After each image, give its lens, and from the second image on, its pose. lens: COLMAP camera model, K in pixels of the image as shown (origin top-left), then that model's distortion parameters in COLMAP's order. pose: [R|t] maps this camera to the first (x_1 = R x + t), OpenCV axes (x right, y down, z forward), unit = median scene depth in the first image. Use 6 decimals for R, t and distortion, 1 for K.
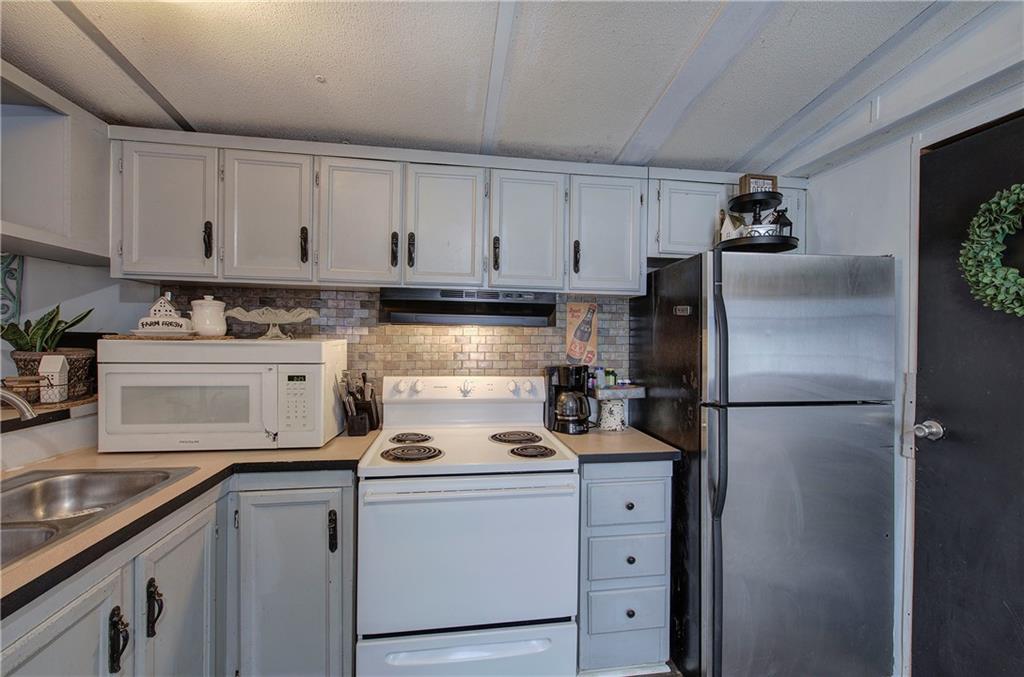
lens RADIAL K [[431.7, 0, 513.5], [0, 431.7, 337.3], [0, 0, 1]] dist [-0.004027, 0.000923]
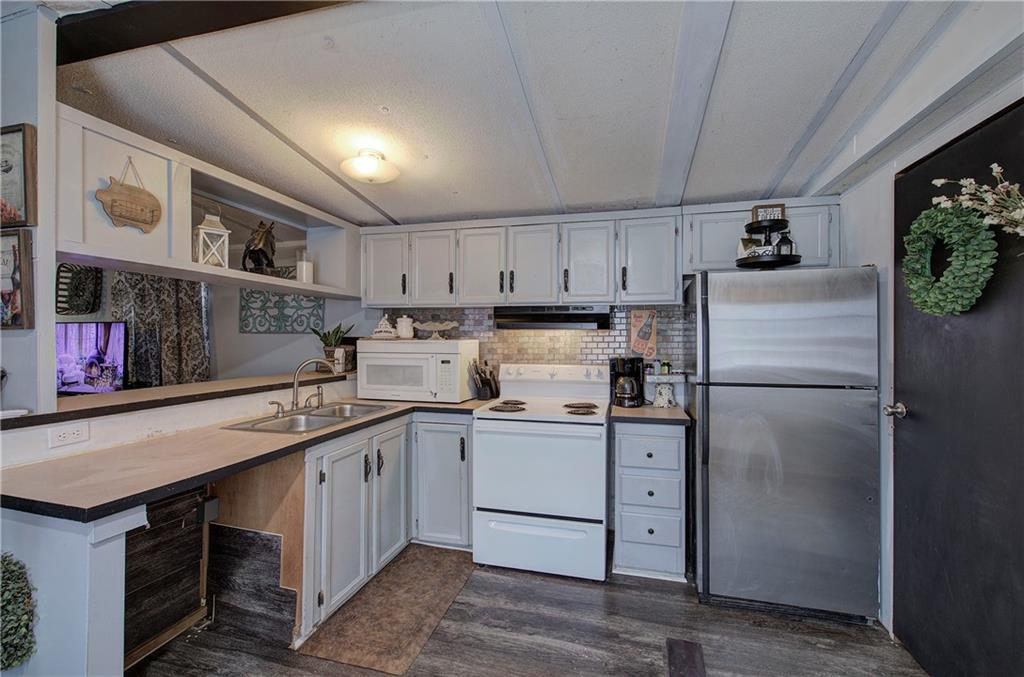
lens RADIAL K [[431.7, 0, 513.5], [0, 431.7, 337.3], [0, 0, 1]] dist [-0.004027, 0.000923]
pose [[0.920208, -0.010994, -0.391275, 0.389919], [0.008843, 0.999934, -0.007300, 0.009865], [0.391329, 0.003257, 0.920245, -0.449491]]
